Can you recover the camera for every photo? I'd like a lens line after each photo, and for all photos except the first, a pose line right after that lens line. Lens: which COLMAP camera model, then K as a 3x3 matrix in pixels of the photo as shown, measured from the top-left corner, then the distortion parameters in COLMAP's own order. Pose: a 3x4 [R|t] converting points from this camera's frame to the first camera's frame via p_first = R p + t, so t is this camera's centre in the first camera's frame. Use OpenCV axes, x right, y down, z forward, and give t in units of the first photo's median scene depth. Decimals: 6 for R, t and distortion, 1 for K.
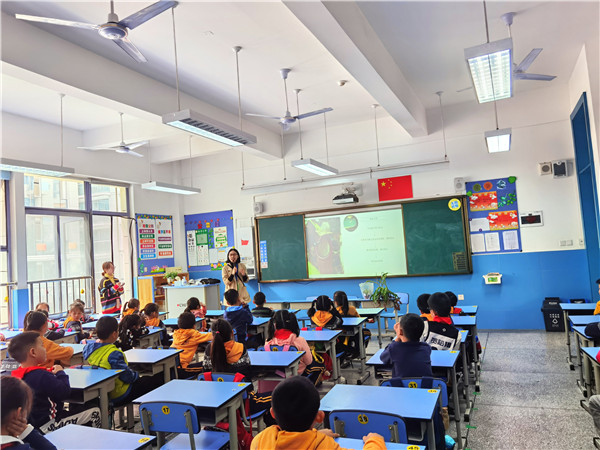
lens RADIAL K [[481.4, 0, 299.6], [0, 481.4, 225.5], [0, 0, 1]] dist [0.028250, -0.005669]
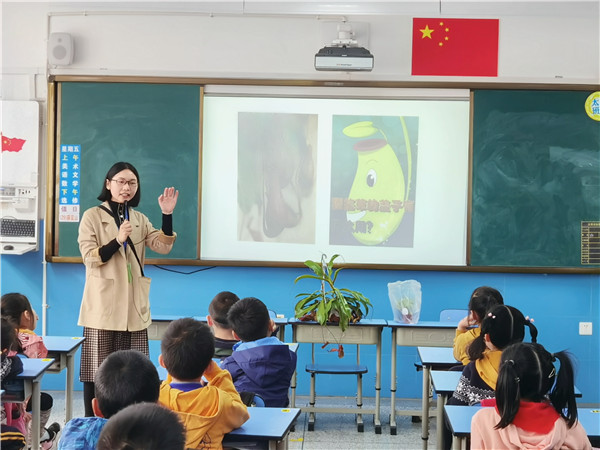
lens RADIAL K [[1193.3, 0, 298.9], [0, 1193.3, 223.2], [0, 0, 1]] dist [0.030185, 0.000000]
pose [[0.920100, 0.076891, 0.384062, -0.298132], [-0.105915, 0.992855, 0.054969, 0.026705], [-0.377091, -0.091255, 0.921670, 0.141648]]
